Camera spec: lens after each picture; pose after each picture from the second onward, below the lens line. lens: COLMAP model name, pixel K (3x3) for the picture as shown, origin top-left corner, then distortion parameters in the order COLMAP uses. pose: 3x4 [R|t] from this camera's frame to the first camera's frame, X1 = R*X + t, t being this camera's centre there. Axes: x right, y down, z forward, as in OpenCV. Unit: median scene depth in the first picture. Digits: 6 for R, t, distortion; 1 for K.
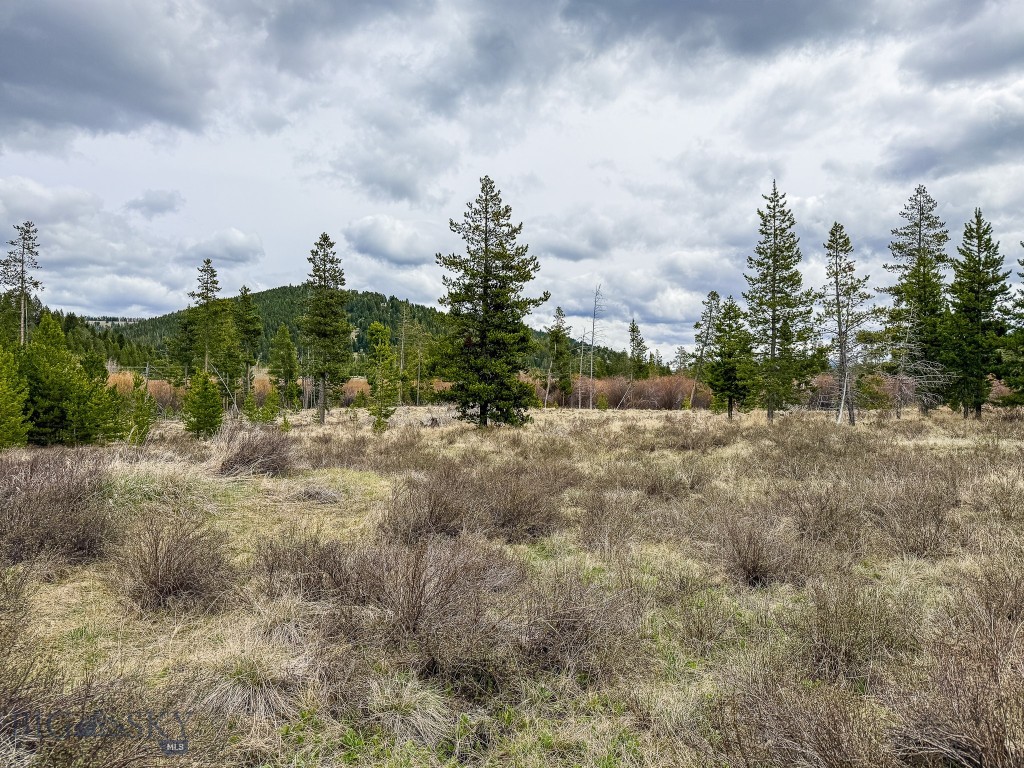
lens RADIAL K [[719.1, 0, 512.1], [0, 719.1, 386.7], [0, 0, 1]] dist [-0.034037, -0.002026]
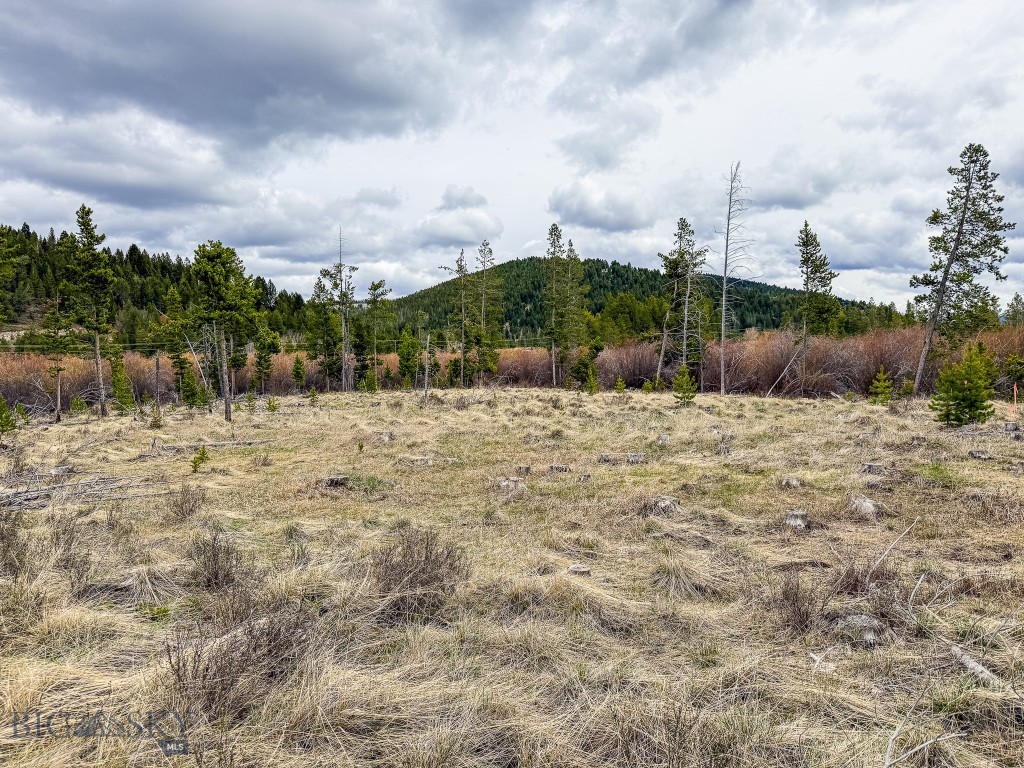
lens RADIAL K [[719.1, 0, 512.0], [0, 719.1, 383.3], [0, 0, 1]] dist [-0.034037, -0.002026]
pose [[0.944970, -0.013439, -0.326881, 0.112033], [0.025895, 0.999094, 0.033784, 0.001426], [0.326131, -0.040389, 0.944461, 0.355211]]
